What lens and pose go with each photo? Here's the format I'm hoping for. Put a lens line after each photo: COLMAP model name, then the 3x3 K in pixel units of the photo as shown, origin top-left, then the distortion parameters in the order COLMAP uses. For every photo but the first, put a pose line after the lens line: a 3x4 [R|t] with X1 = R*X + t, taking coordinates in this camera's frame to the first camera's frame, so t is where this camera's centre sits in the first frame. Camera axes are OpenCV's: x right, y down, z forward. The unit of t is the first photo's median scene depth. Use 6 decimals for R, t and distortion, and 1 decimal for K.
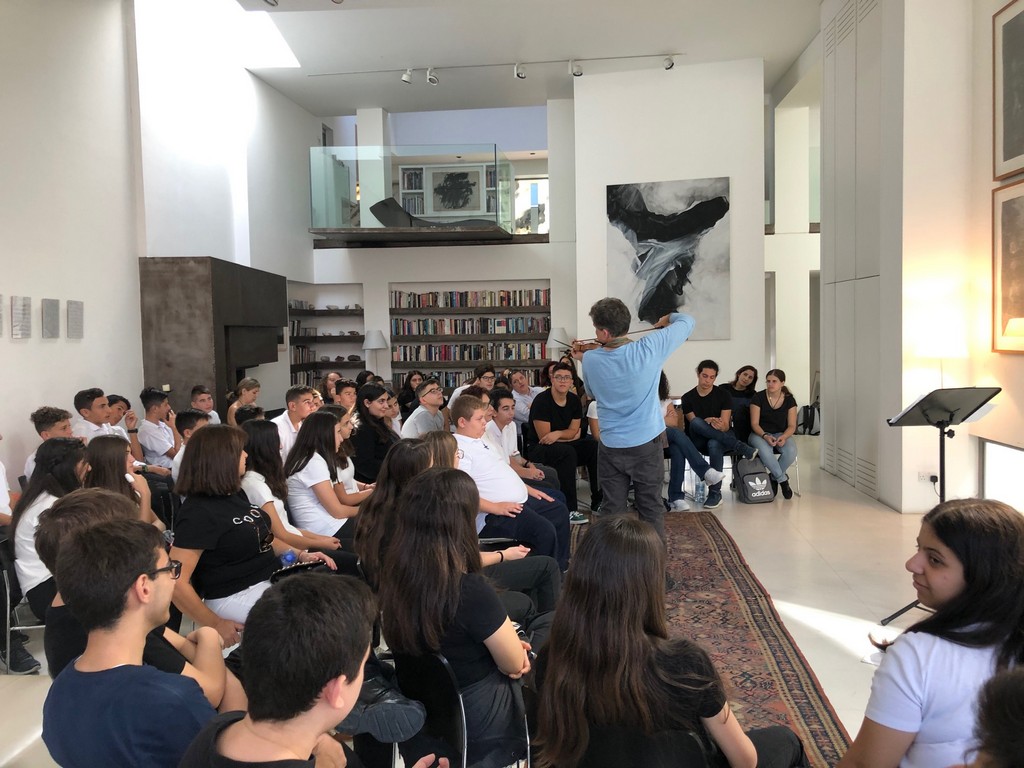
lens RADIAL K [[861.5, 0, 492.7], [0, 861.5, 384.1], [0, 0, 1]] dist [0.025228, -0.014947]
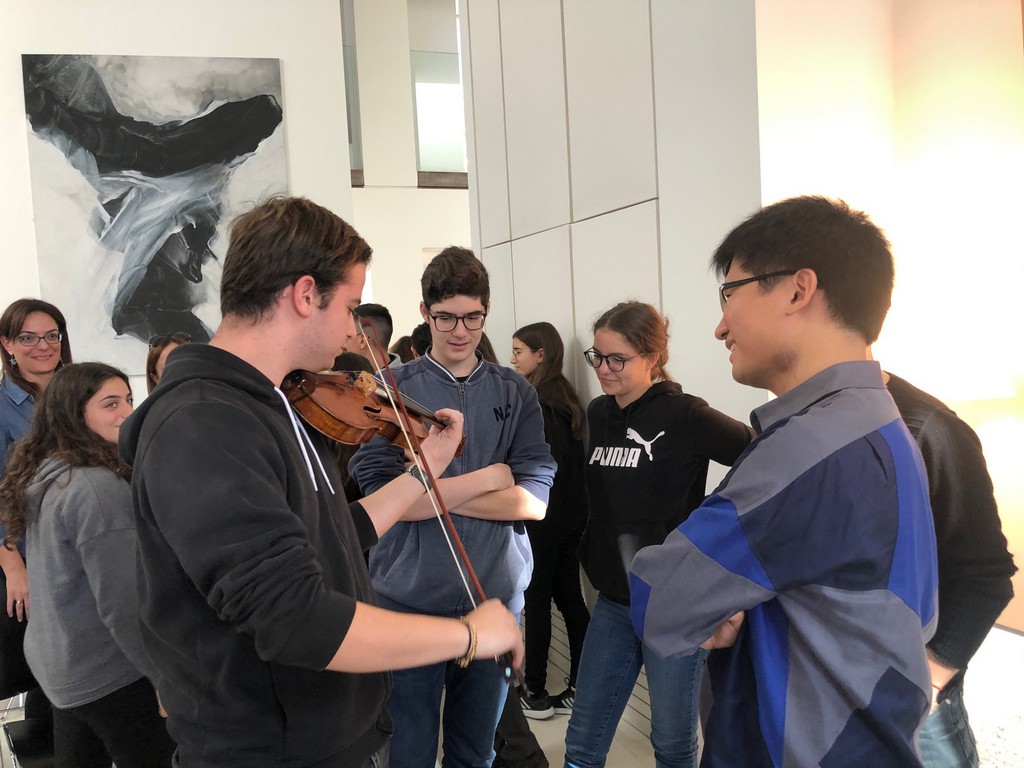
lens RADIAL K [[861.5, 0, 537.0], [0, 861.5, 377.8], [0, 0, 1]] dist [0.025228, -0.014947]
pose [[0.863078, -0.049633, 0.502626, 0.130306], [0.063122, 0.997957, -0.009843, -0.028775], [-0.501111, 0.040222, 0.864448, 0.456337]]
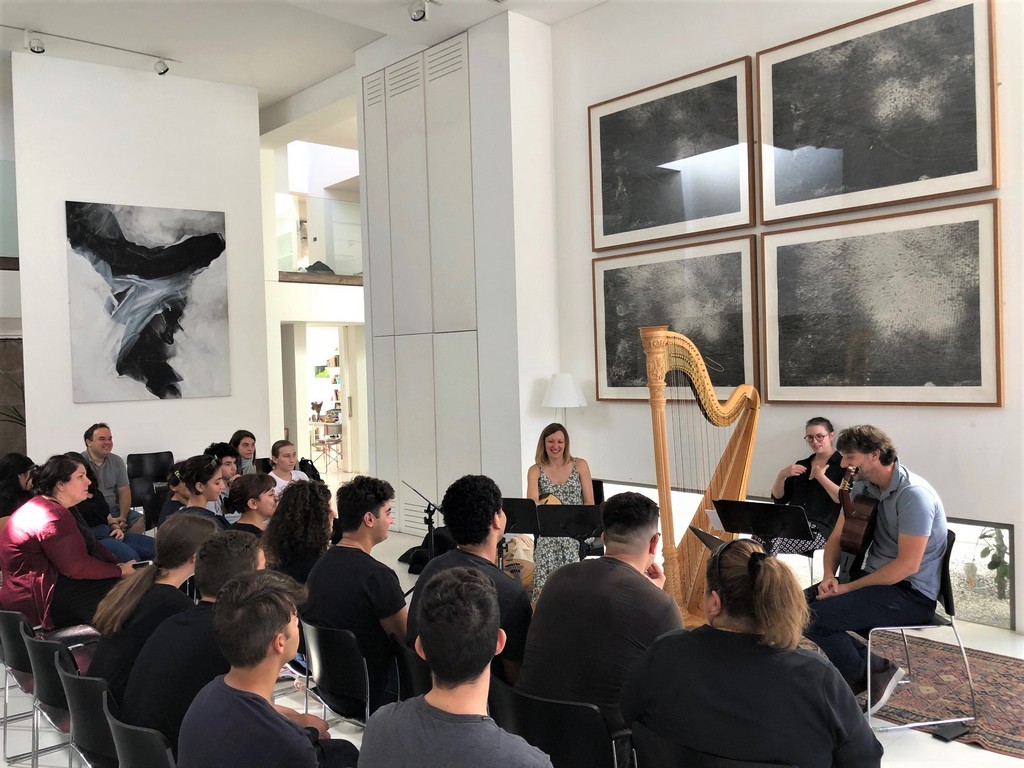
lens RADIAL K [[861.5, 0, 506.1], [0, 861.5, 391.9], [0, 0, 1]] dist [0.025228, -0.014947]
pose [[0.656533, -0.021458, 0.753992, -0.202401], [0.058818, 0.998008, -0.022813, -0.018553], [-0.752000, 0.059326, 0.656488, 0.206418]]
